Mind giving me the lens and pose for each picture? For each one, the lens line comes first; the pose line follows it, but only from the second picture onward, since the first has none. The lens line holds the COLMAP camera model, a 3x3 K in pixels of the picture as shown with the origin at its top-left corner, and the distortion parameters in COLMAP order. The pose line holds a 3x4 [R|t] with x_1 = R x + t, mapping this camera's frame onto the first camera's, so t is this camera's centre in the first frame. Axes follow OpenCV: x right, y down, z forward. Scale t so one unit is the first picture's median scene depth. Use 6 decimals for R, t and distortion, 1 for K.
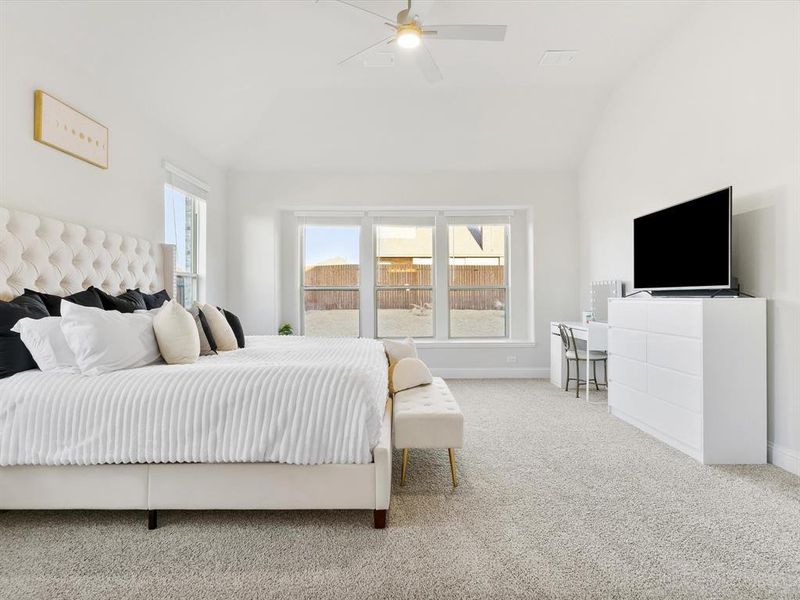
lens RADIAL K [[433.9, 0, 405.7], [0, 433.9, 296.8], [0, 0, 1]] dist [0.009556, -0.004805]
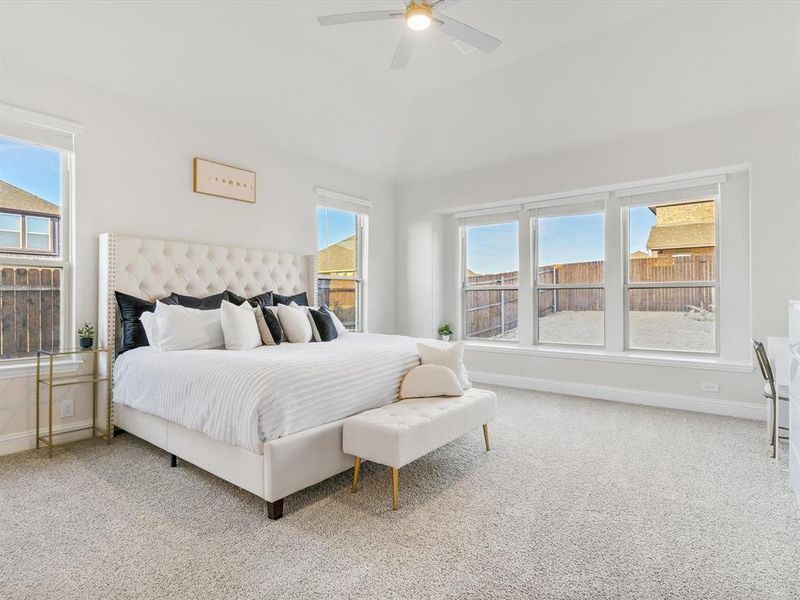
lens RADIAL K [[433.9, 0, 403.0], [0, 433.9, 298.9], [0, 0, 1]] dist [0.009556, -0.004805]
pose [[0.782579, 0.004461, -0.622535, 0.433467], [-0.000878, 0.999981, 0.006063, -0.004047], [0.622550, -0.004199, 0.782568, 0.193608]]
